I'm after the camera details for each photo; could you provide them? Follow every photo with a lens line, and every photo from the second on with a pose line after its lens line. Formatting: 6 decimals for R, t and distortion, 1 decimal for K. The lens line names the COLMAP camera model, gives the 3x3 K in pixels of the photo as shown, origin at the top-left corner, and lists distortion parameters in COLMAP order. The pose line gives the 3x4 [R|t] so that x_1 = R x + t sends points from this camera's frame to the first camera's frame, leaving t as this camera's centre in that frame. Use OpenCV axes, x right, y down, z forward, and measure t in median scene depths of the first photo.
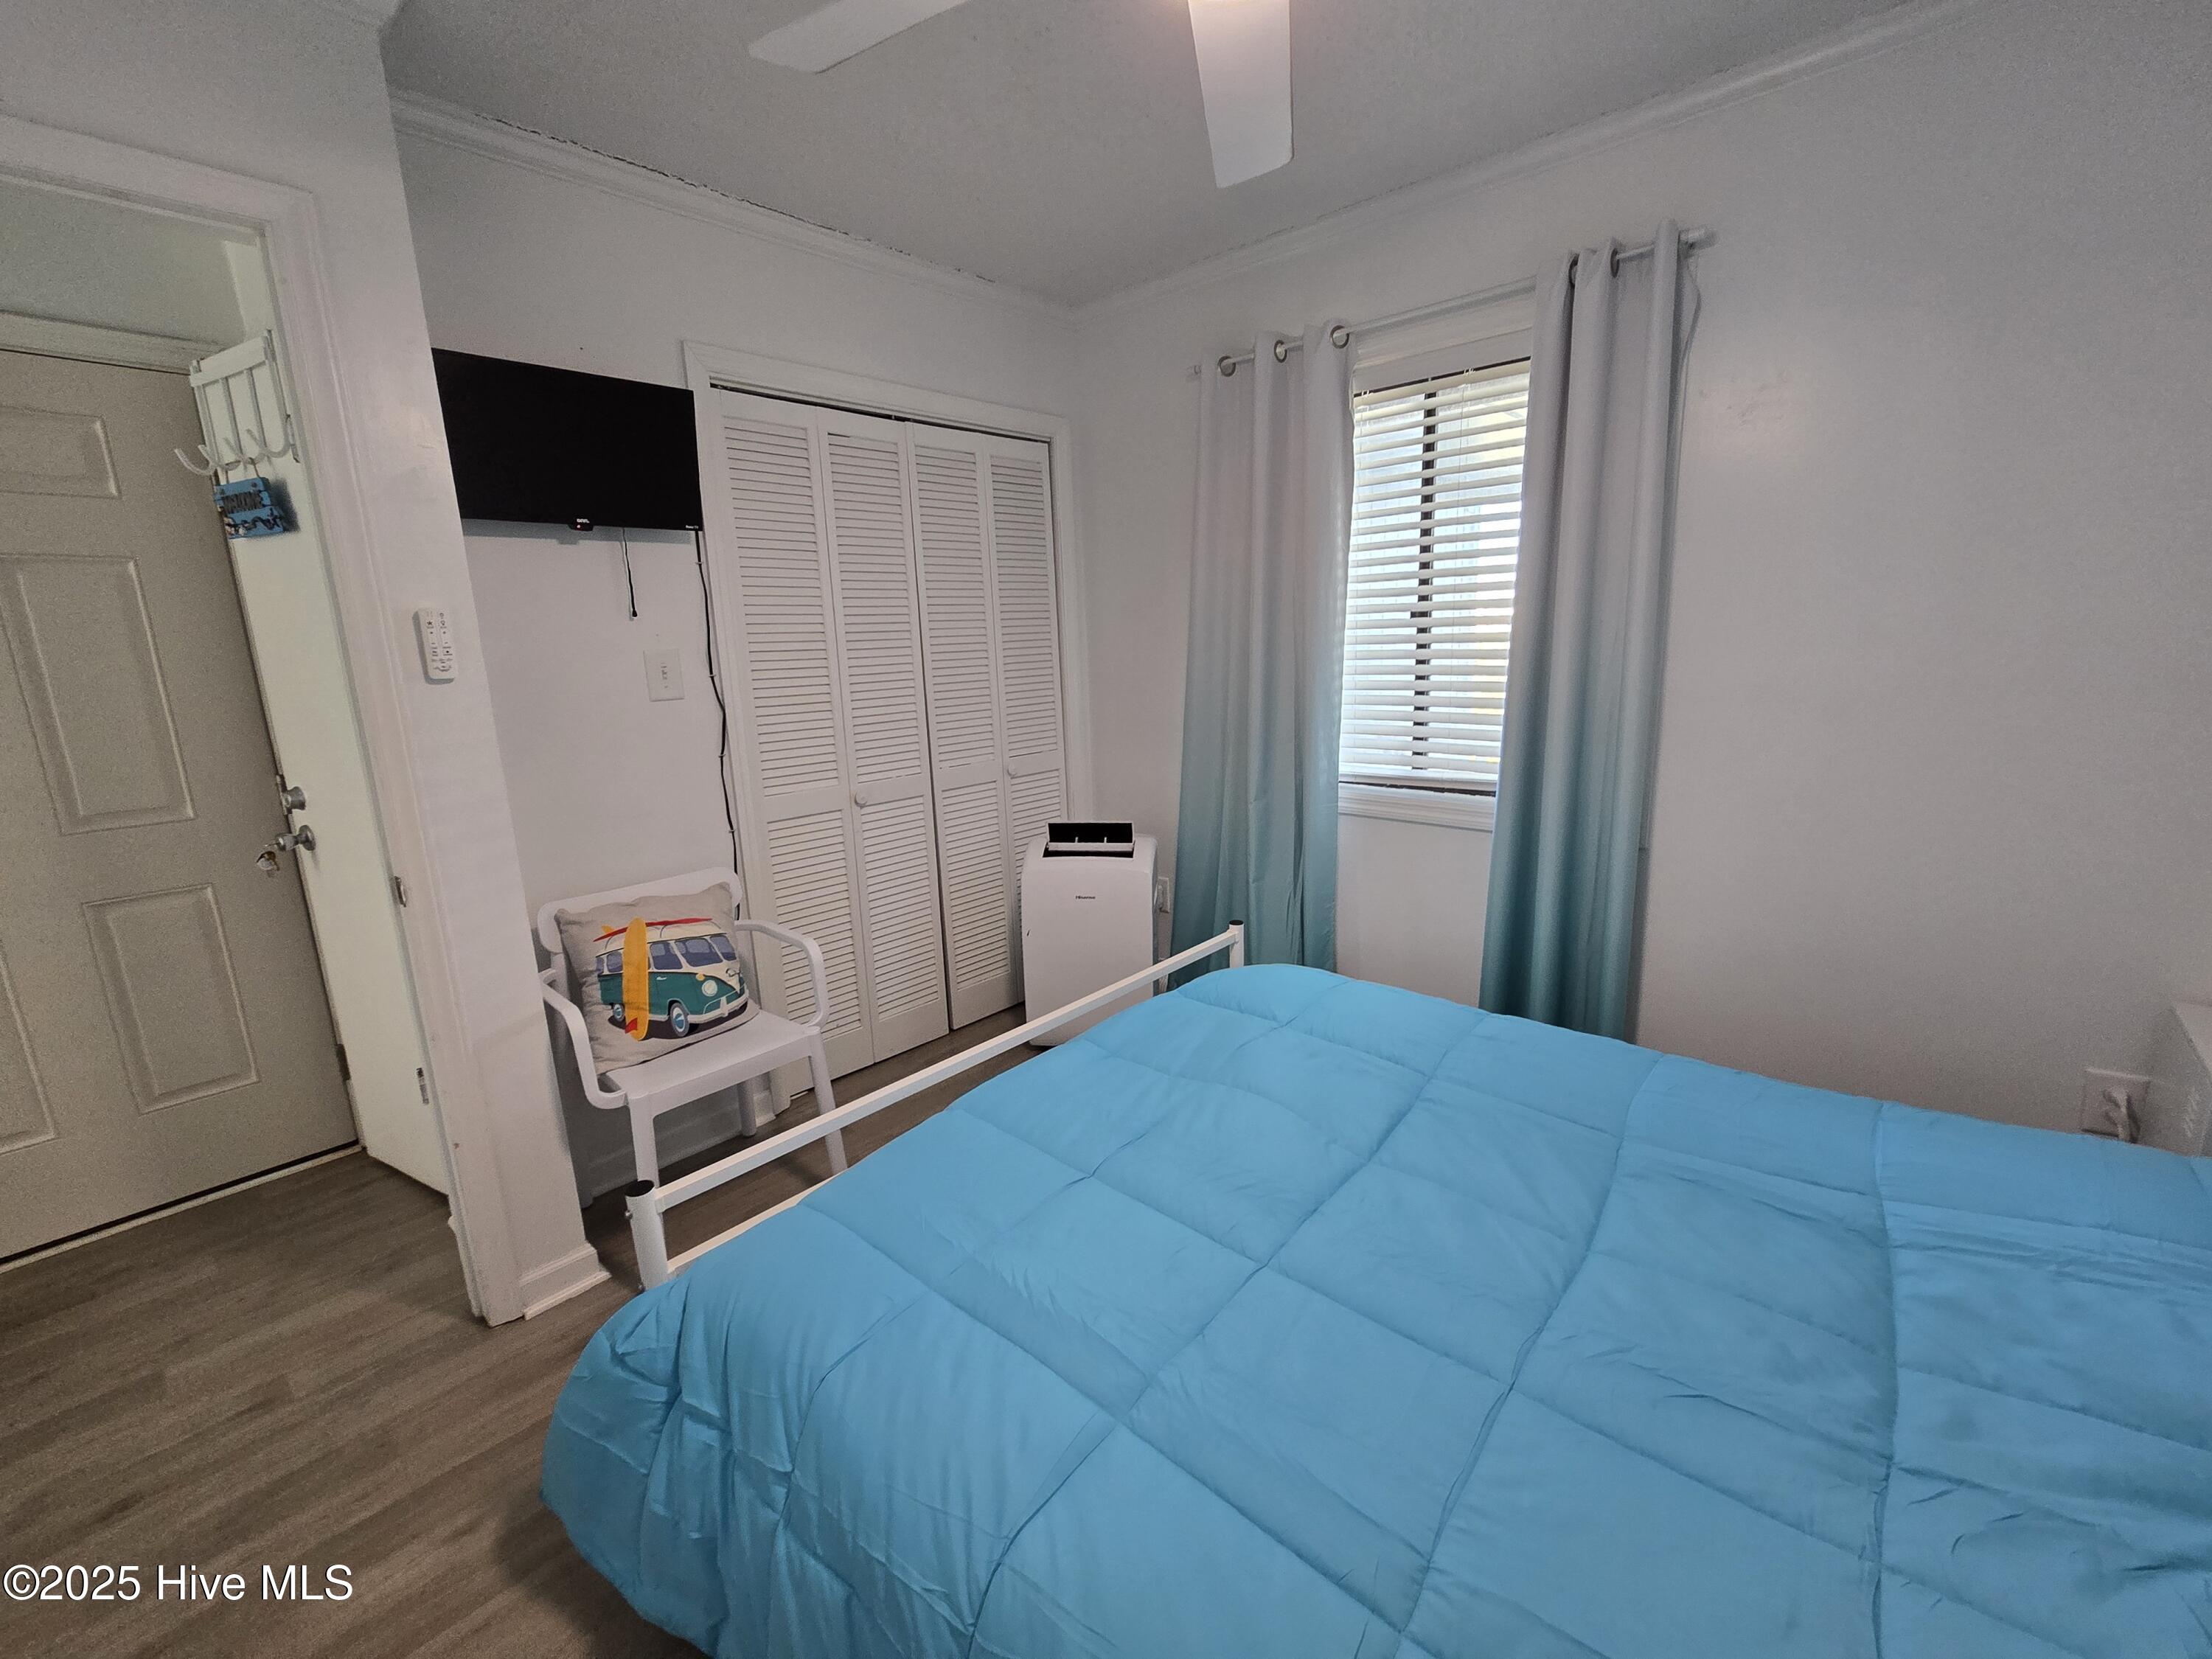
lens RADIAL K [[906.0, 0, 1120.6], [0, 906.0, 827.6], [0, 0, 1]] dist [-0.011381, 0.002900]
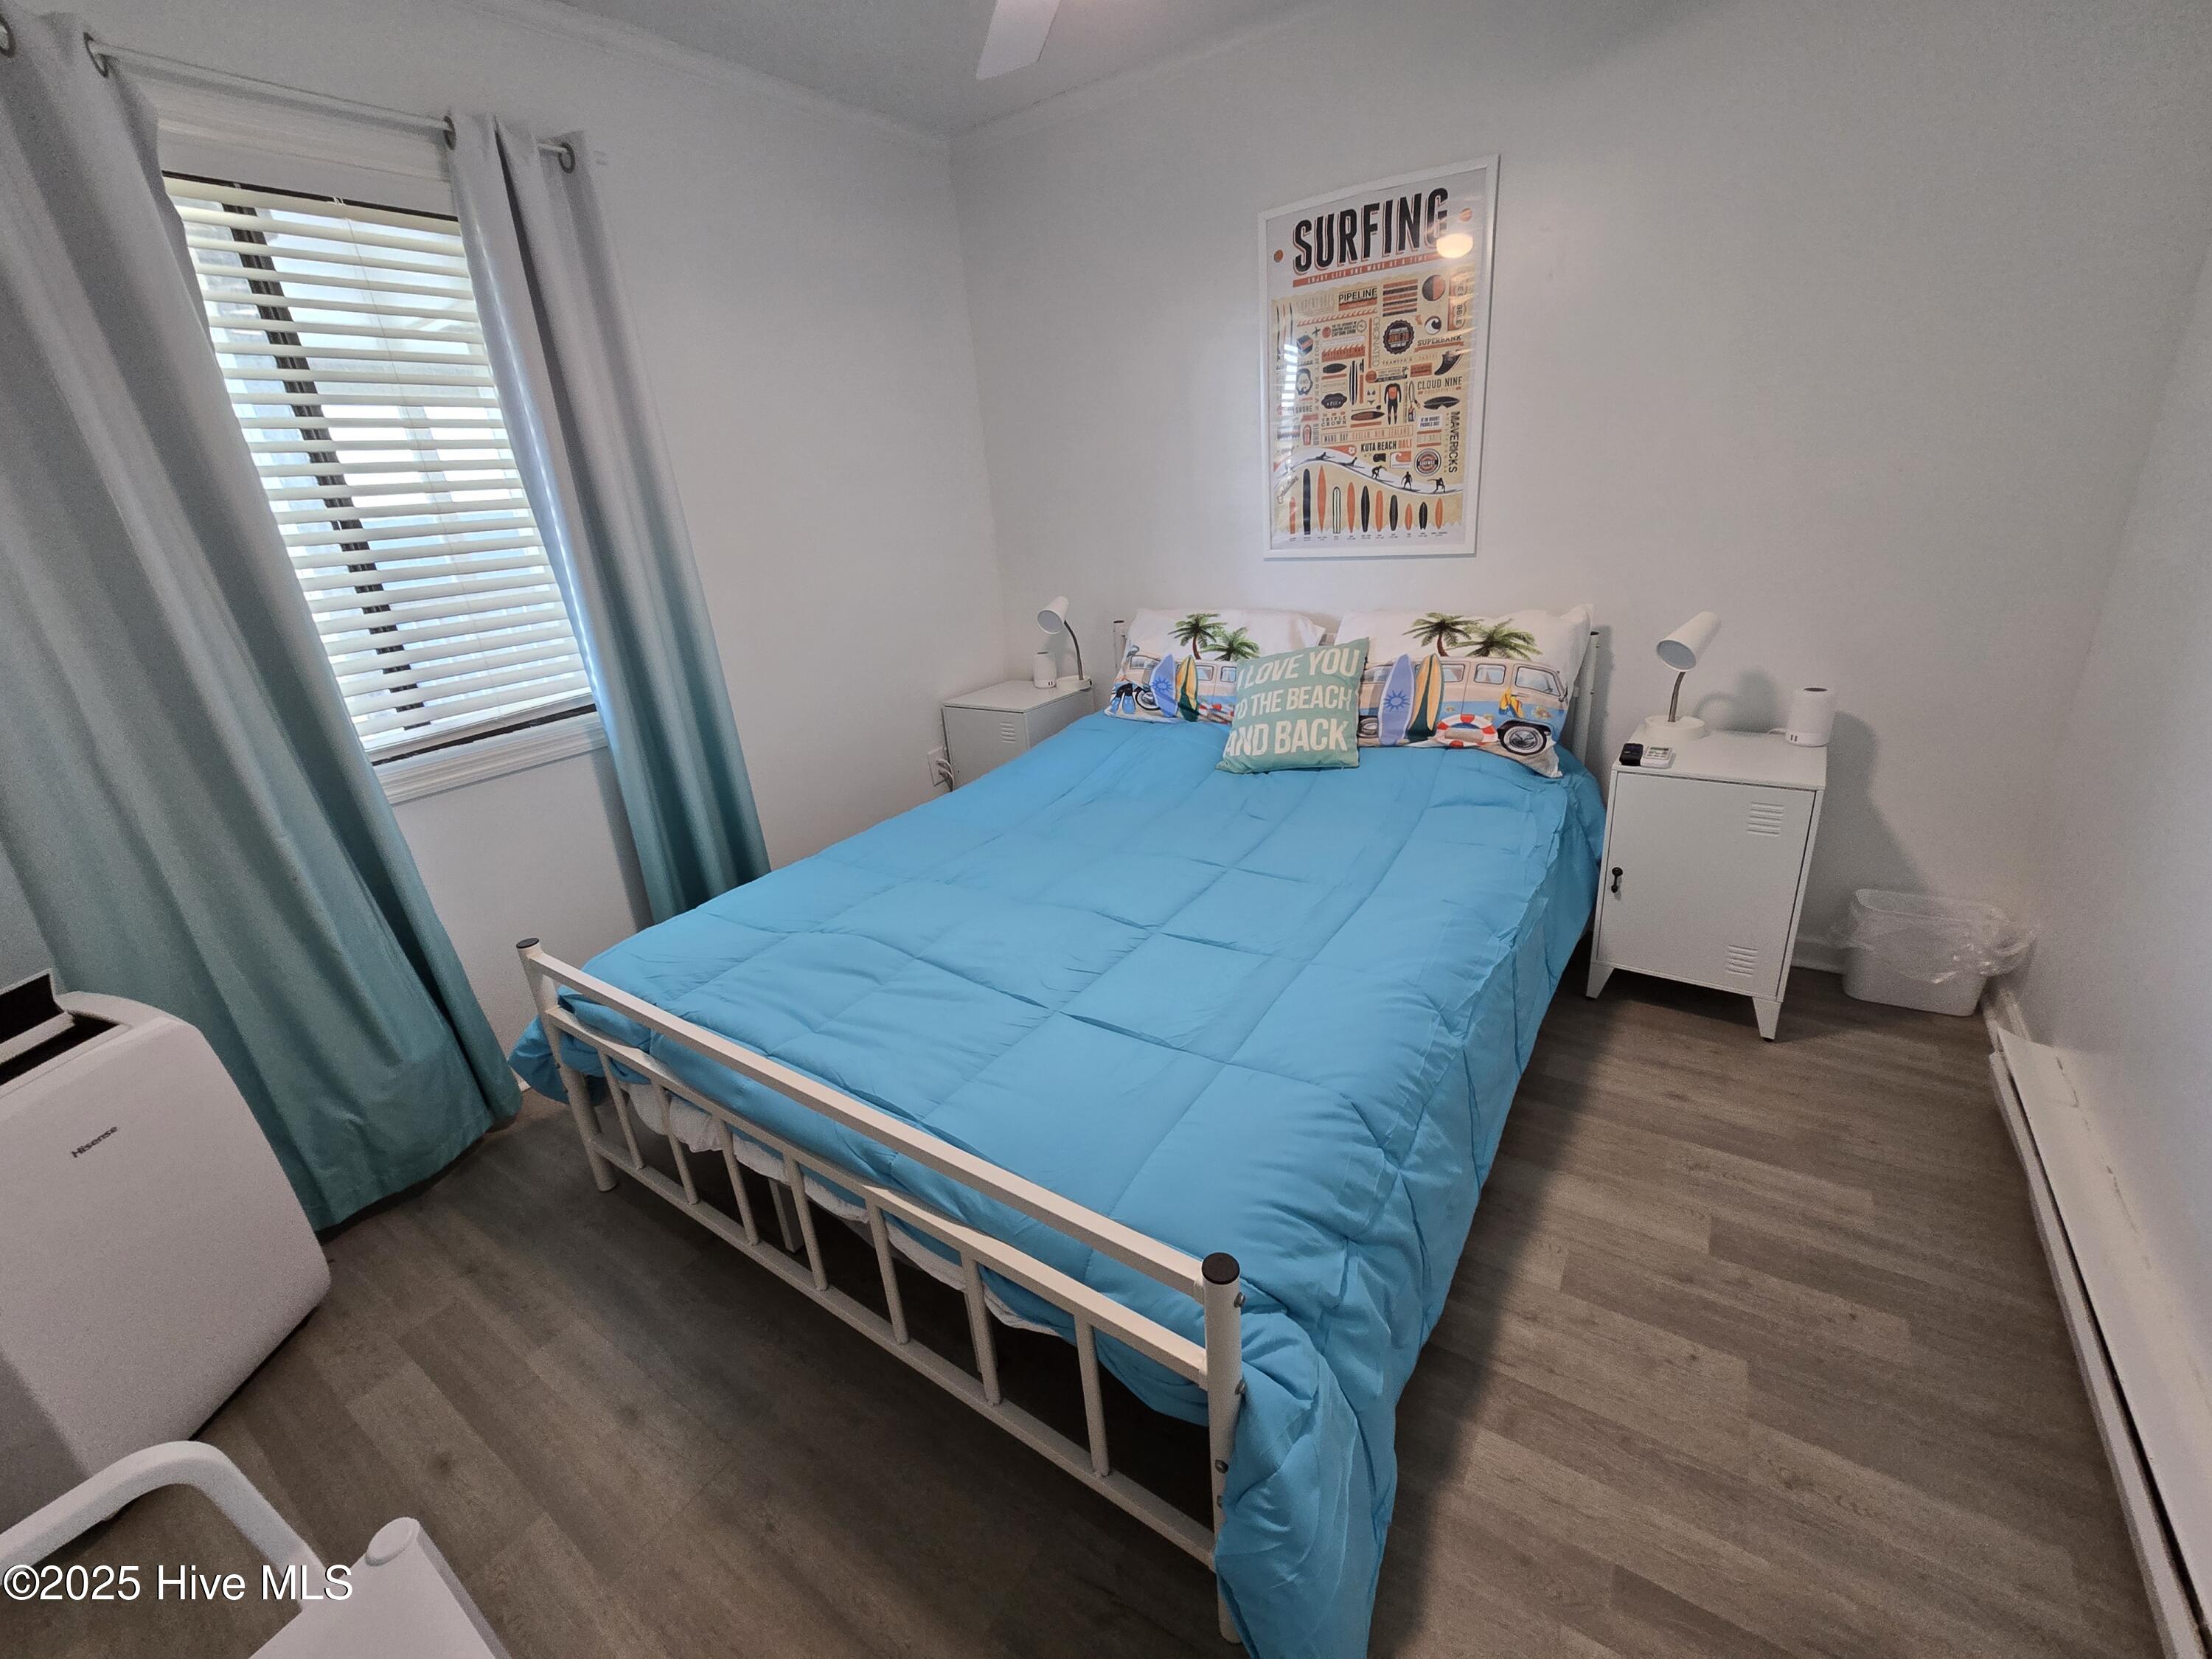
lens RADIAL K [[906.0, 0, 1116.4], [0, 906.0, 827.9], [0, 0, 1]] dist [-0.011381, 0.002900]
pose [[-0.132335, -0.313575, 0.940297, -0.587221], [0.291107, 0.894510, 0.339276, -0.085443], [-0.947494, 0.318625, -0.027091, 0.539809]]
